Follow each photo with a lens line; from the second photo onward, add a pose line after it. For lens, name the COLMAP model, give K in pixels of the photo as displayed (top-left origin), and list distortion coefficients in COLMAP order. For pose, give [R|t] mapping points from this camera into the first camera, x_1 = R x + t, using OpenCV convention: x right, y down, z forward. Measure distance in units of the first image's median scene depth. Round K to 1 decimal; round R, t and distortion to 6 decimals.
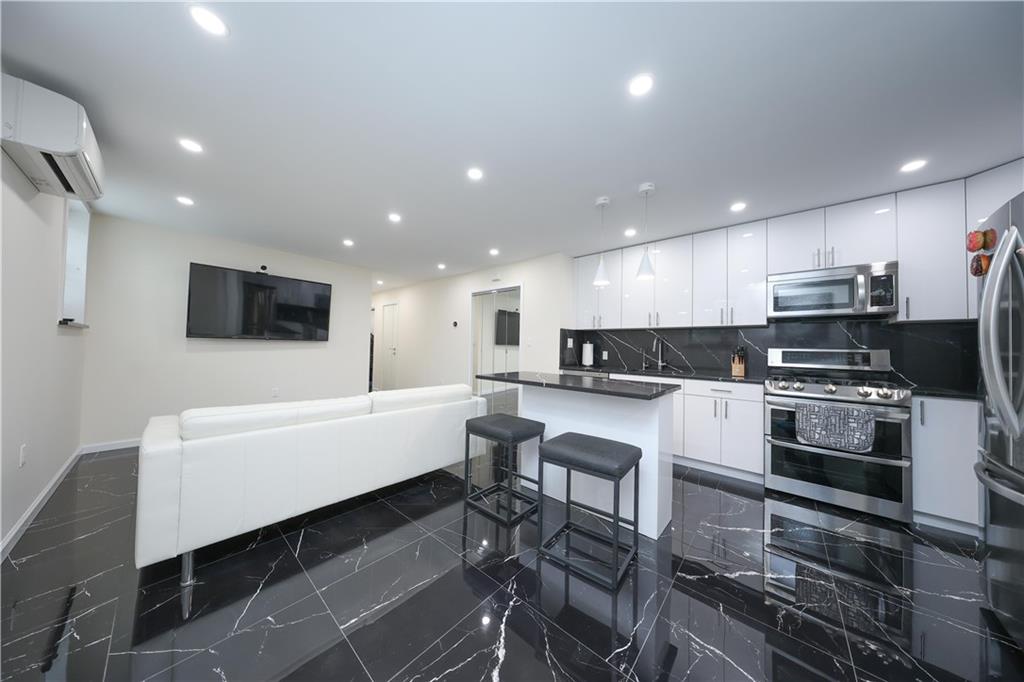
lens RADIAL K [[305.2, 0, 512.0], [0, 305.2, 343.7], [0, 0, 1]] dist [0.000368, -0.000012]
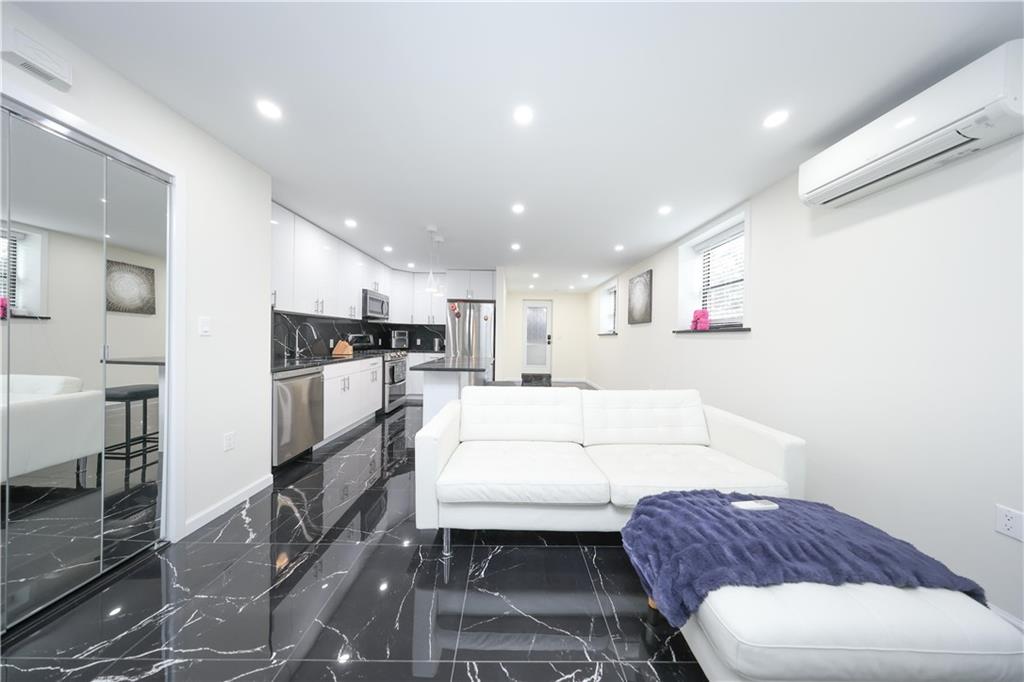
lens RADIAL K [[298.4, 0, 514.4], [0, 298.4, 340.5], [0, 0, 1]] dist [-0.000053, 0.000001]
pose [[-0.665552, -0.035155, 0.745523, -0.794660], [-0.034859, 0.999264, 0.016000, -0.007271], [-0.745537, -0.015339, -0.666287, 1.355561]]
